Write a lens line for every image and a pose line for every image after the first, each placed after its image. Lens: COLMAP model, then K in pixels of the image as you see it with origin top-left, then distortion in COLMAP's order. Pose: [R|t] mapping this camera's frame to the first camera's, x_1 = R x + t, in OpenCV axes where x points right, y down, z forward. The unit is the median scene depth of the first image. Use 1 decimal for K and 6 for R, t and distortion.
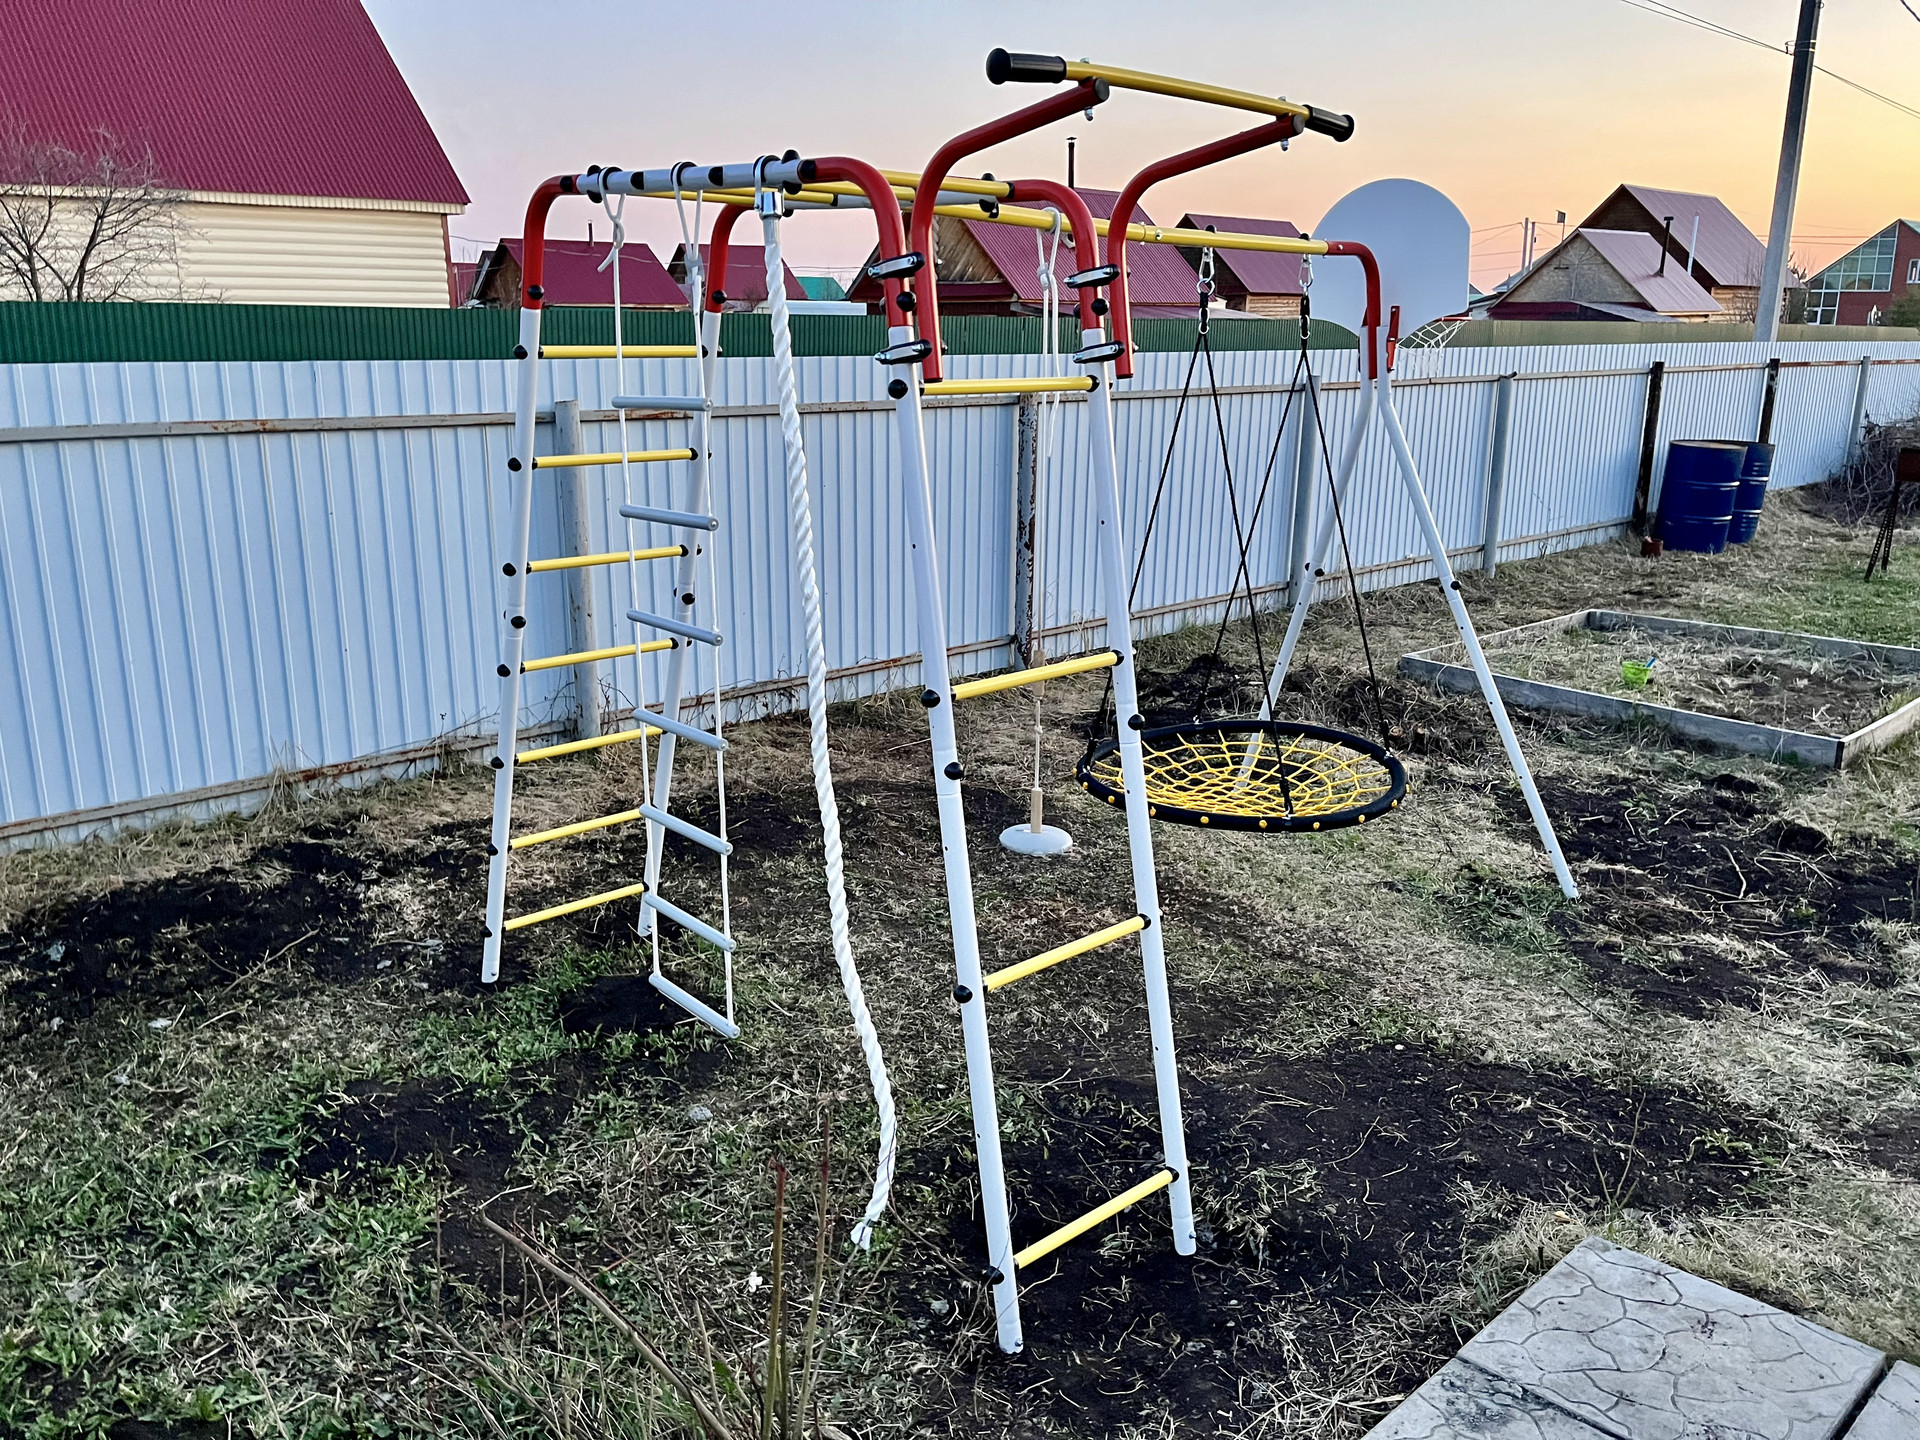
lens RADIAL K [[1420.9, 0, 960.0], [0, 1420.9, 720.0], [0, 0, 1]] dist [-0.042116, -0.000293]
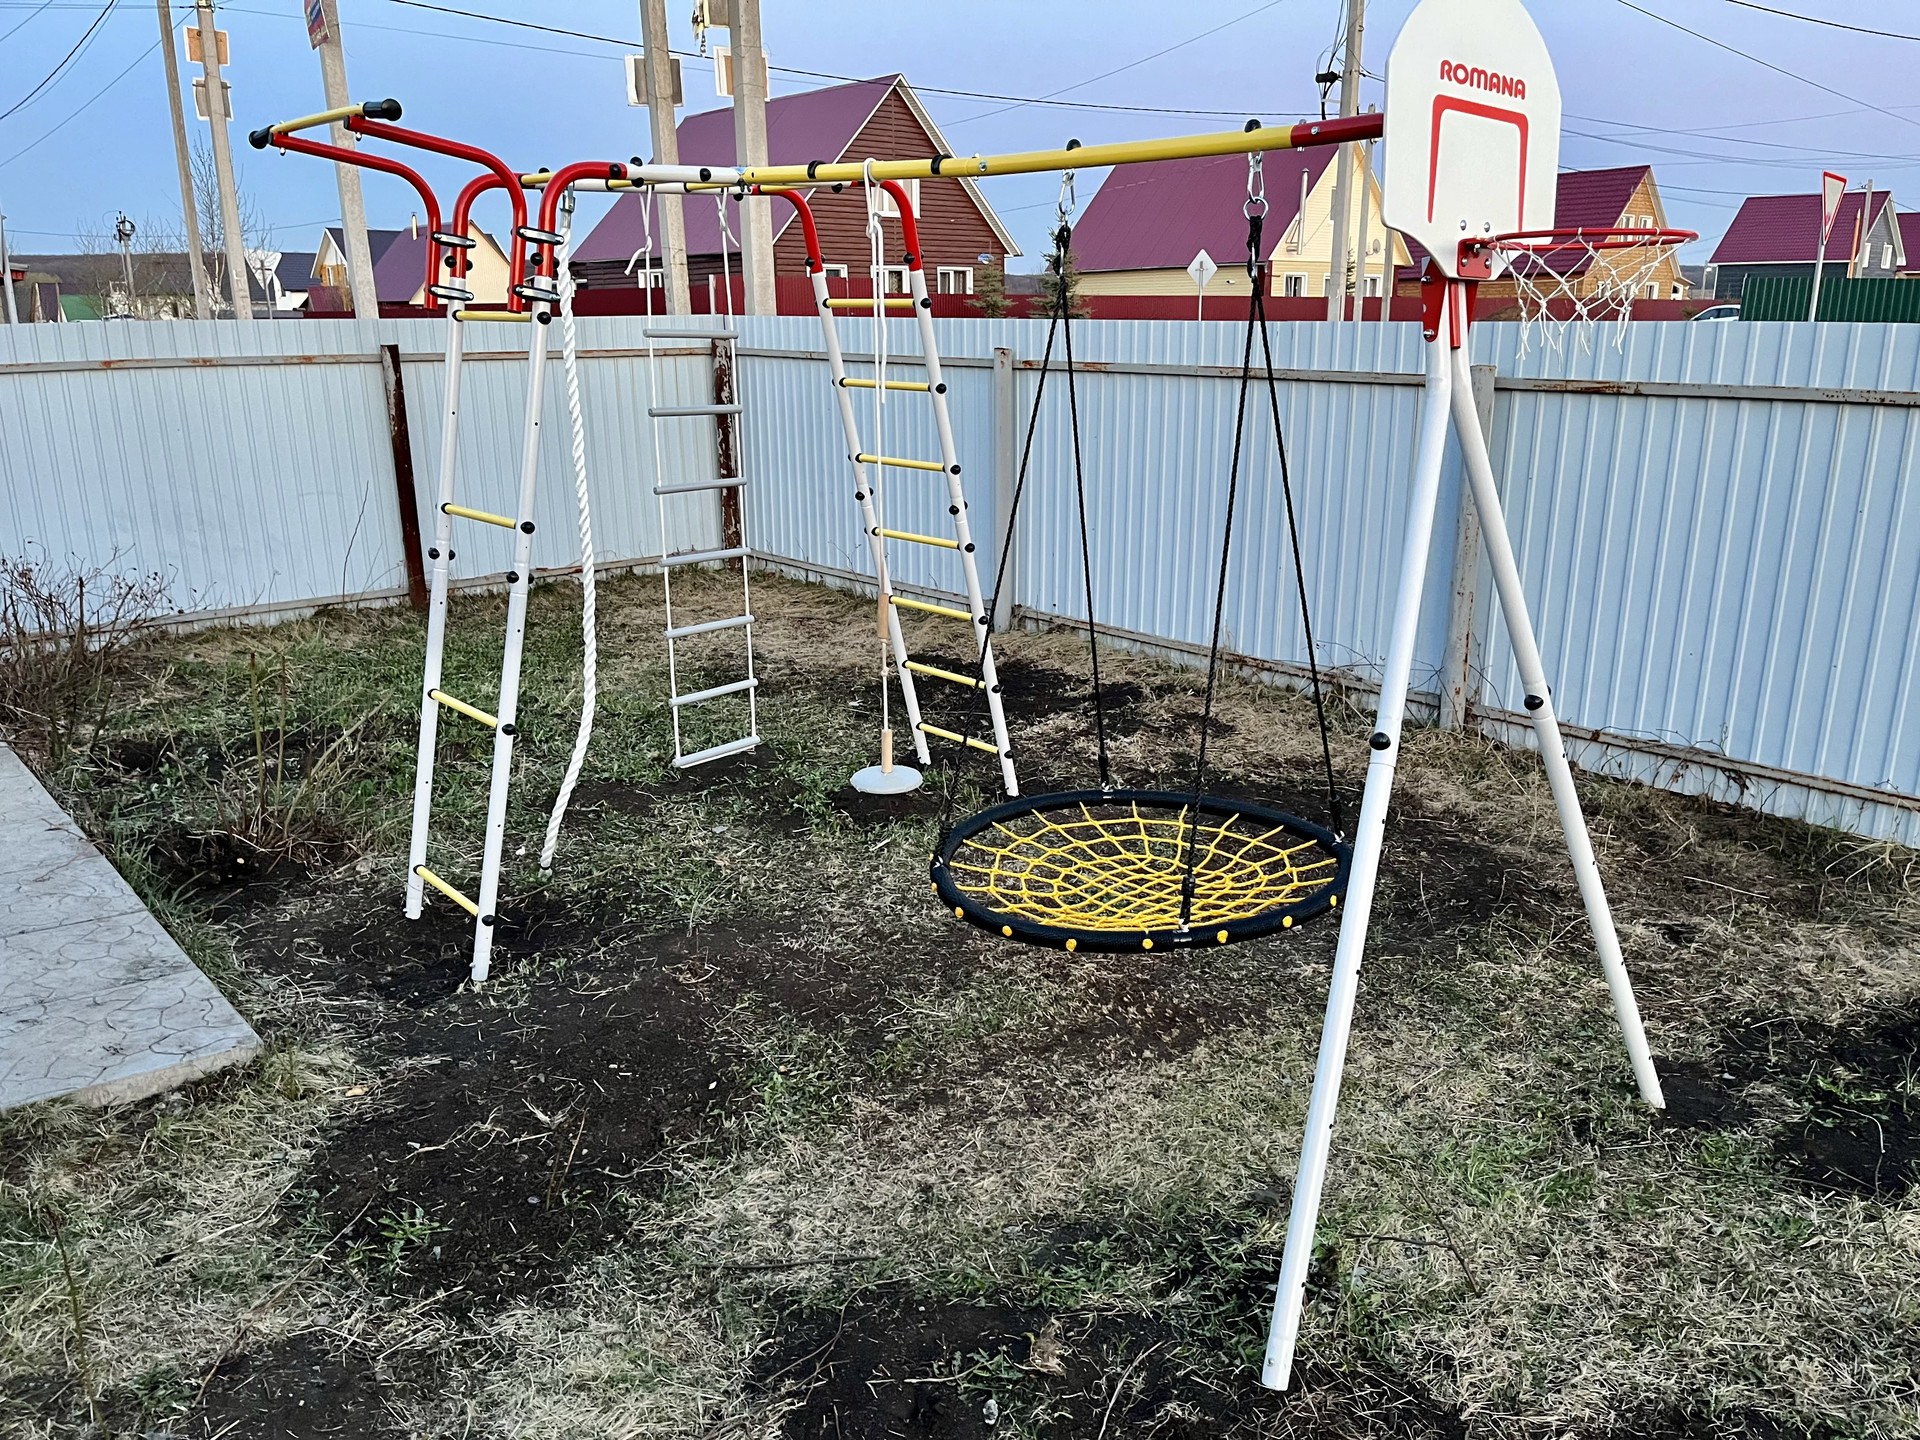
lens RADIAL K [[1447.5, 0, 960.0], [0, 1447.5, 720.0], [0, 0, 1]] dist [-0.003318, -0.002533]
pose [[-0.022106, 0.271124, -0.962291, 1.041739], [-0.254295, 0.929344, 0.267683, -0.251629], [0.966874, 0.250623, 0.048401, 0.955631]]
